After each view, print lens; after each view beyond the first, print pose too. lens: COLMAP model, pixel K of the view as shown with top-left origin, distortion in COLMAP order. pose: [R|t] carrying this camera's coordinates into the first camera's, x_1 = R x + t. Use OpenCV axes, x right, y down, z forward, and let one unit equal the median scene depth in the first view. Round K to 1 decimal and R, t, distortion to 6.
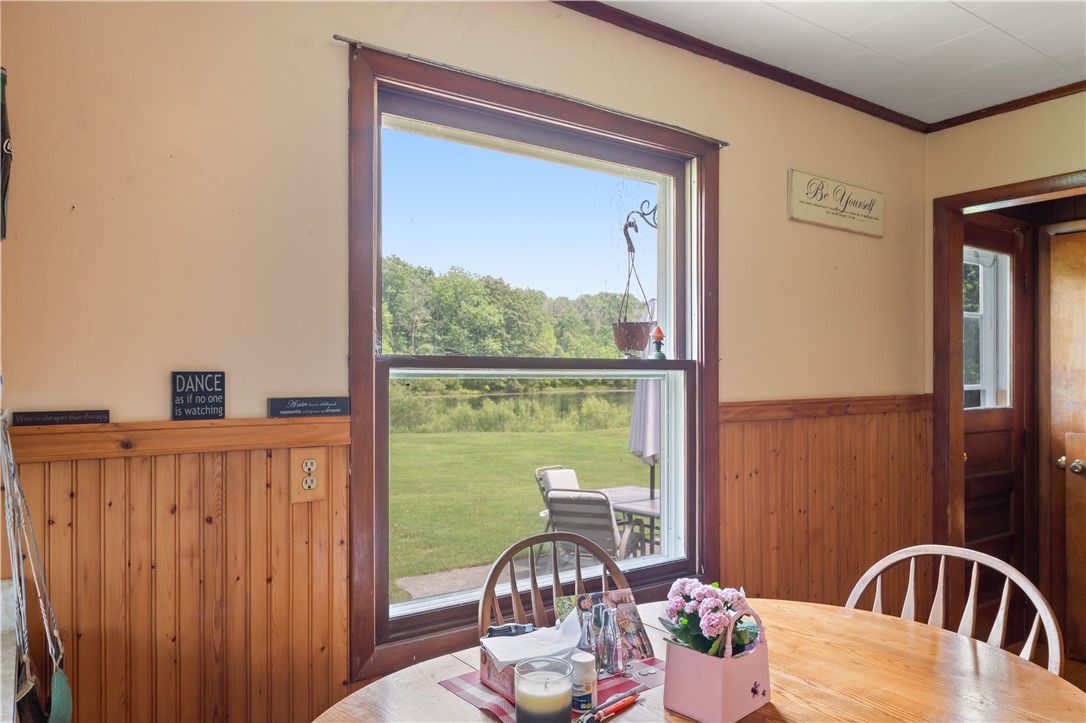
lens RADIAL K [[740.1, 0, 540.5], [0, 740.1, 373.4], [0, 0, 1]] dist [0.004695, 0.004528]
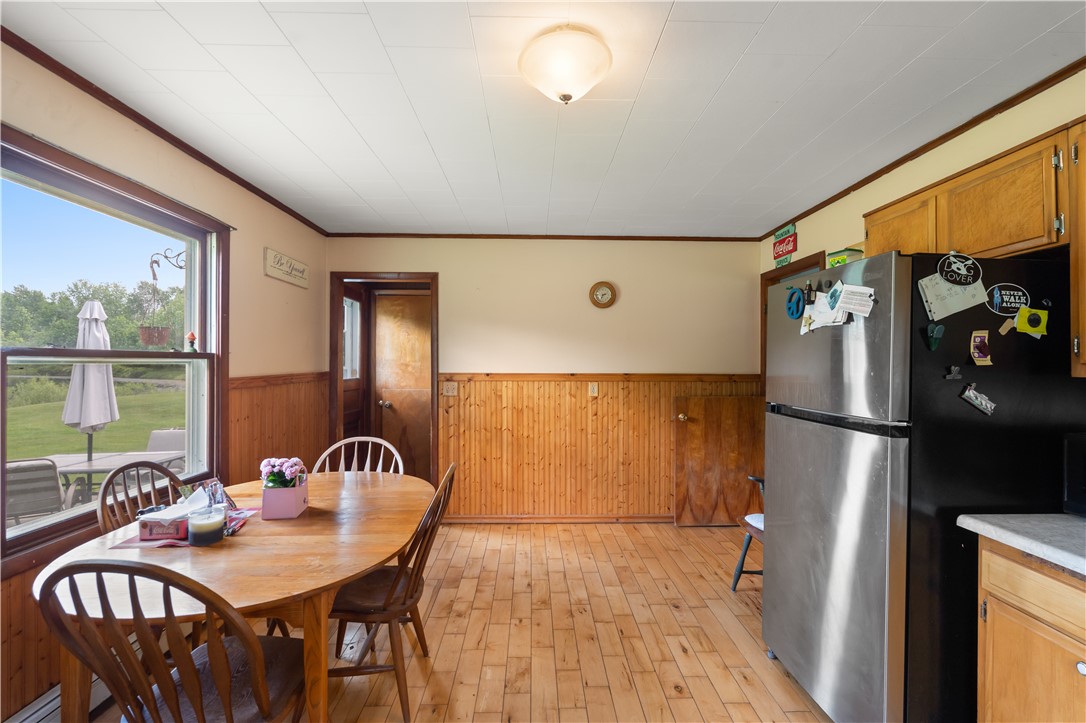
lens RADIAL K [[486.9, 0, 543.0], [0, 486.9, 361.5], [0, 0, 1]] dist [-0.001658, -0.000339]
pose [[0.556079, 0.003384, 0.831123, -0.293121], [-0.005559, 0.999984, -0.000352, -0.002109], [-0.831111, -0.004424, 0.556089, -0.234581]]
